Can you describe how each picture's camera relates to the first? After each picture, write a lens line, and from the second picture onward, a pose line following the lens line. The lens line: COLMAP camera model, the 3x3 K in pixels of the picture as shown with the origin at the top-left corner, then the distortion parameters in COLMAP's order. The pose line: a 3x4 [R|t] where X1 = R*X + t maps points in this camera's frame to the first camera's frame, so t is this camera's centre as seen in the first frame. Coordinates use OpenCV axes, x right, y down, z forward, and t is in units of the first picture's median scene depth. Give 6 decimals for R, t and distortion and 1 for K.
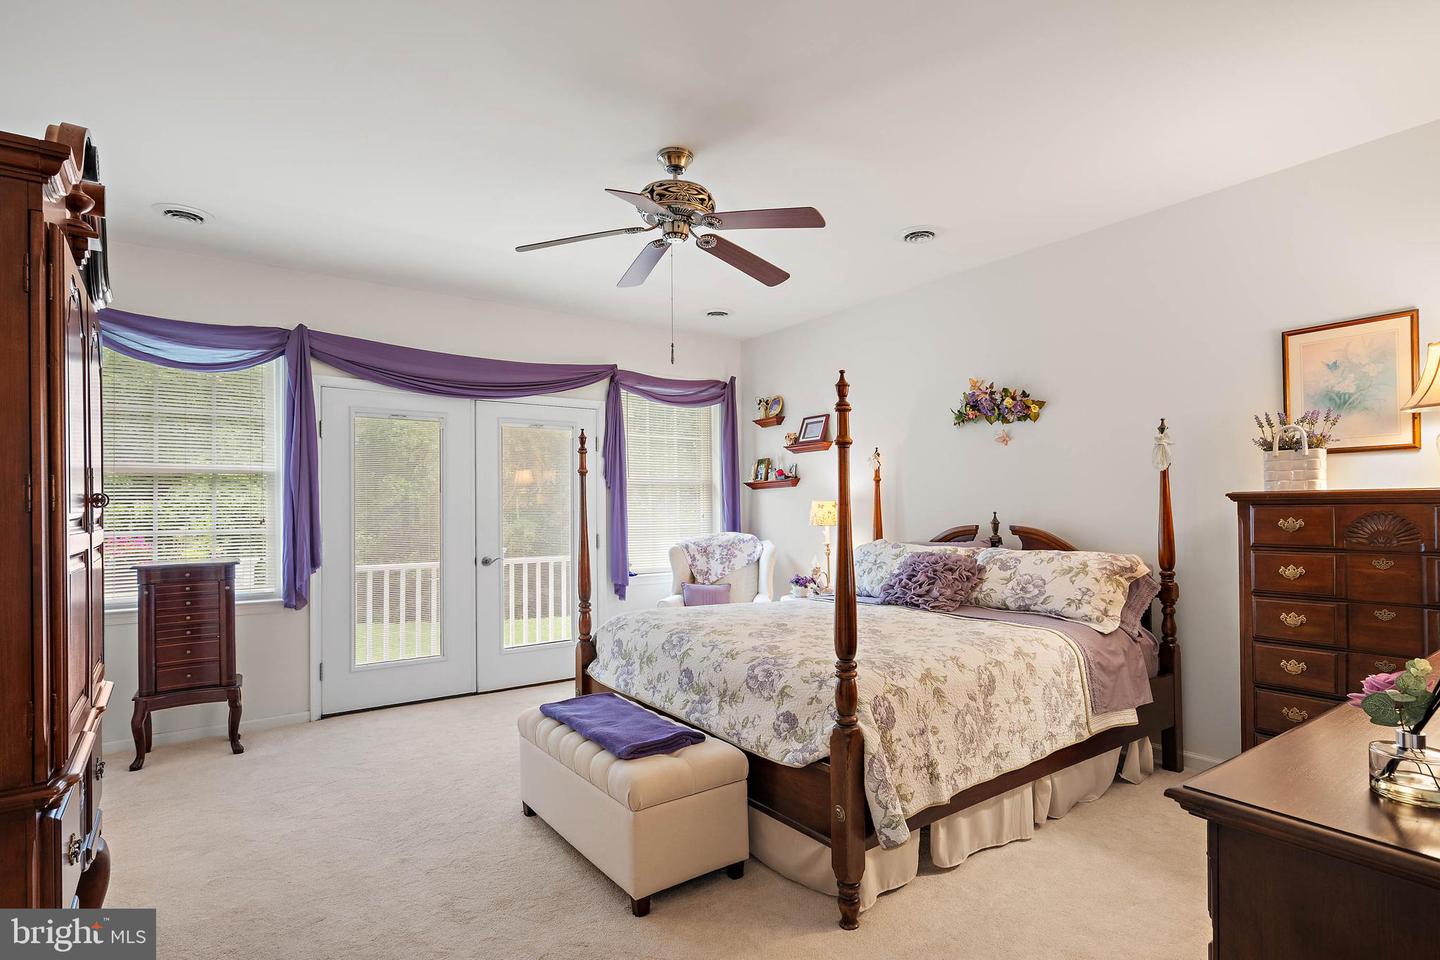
lens RADIAL K [[740.4, 0, 723.2], [0, 740.4, 513.7], [0, 0, 1]] dist [0.001553, 0.000319]
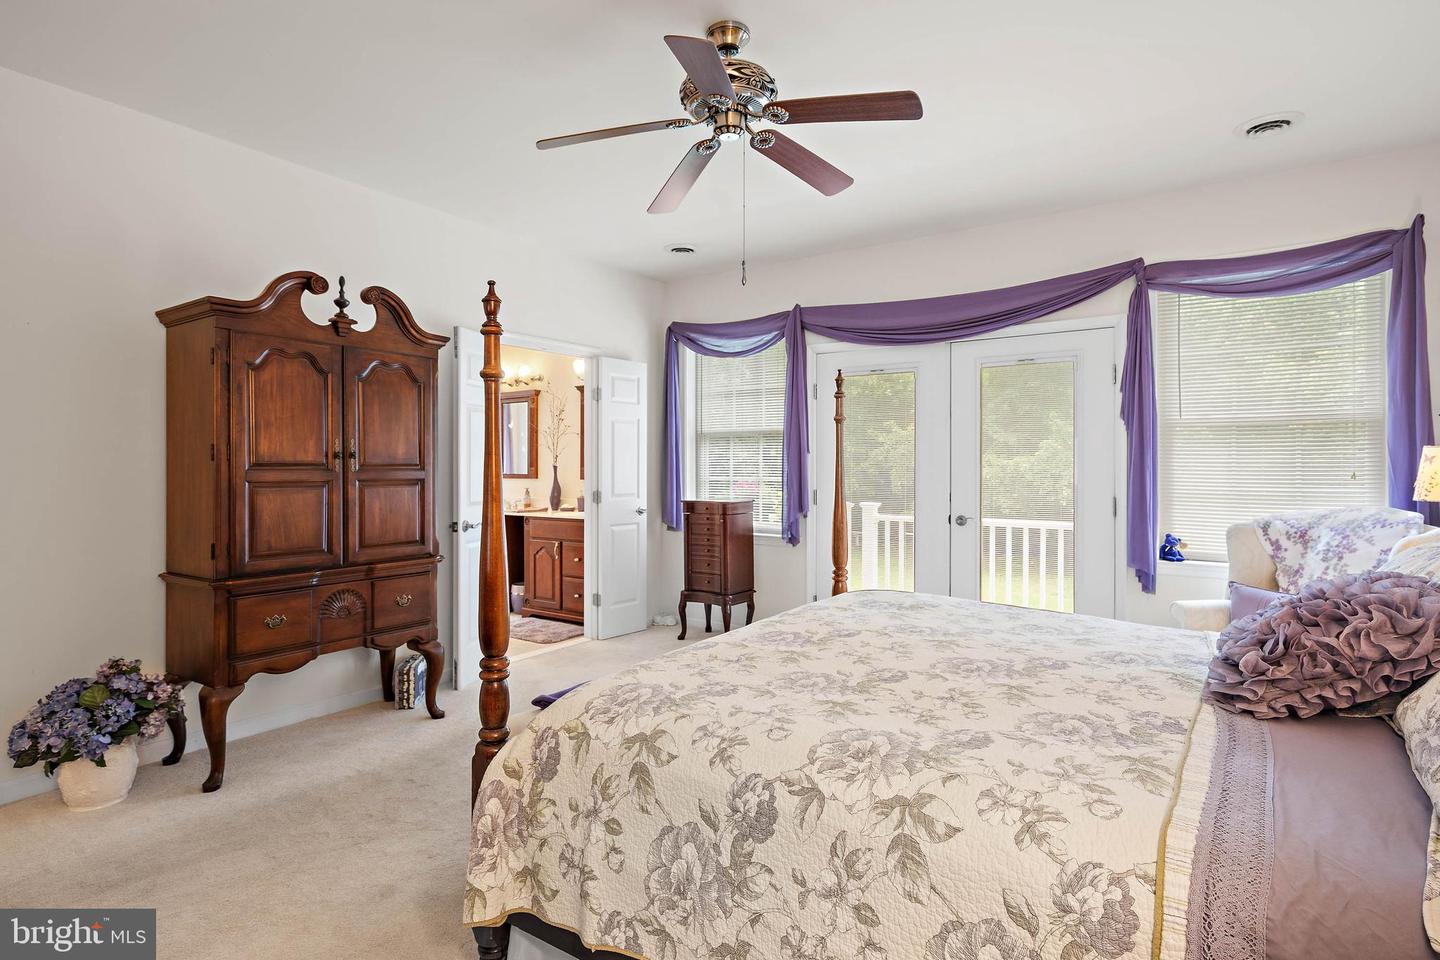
lens RADIAL K [[736.8, 0, 720.0], [0, 736.8, 480.0], [0, 0, 1]] dist [0.001459, -0.000270]
pose [[0.321678, 0.025381, -0.946509, 0.502481], [-0.009485, 0.999677, 0.023584, -0.003616], [0.946802, 0.001391, 0.321815, 0.508147]]
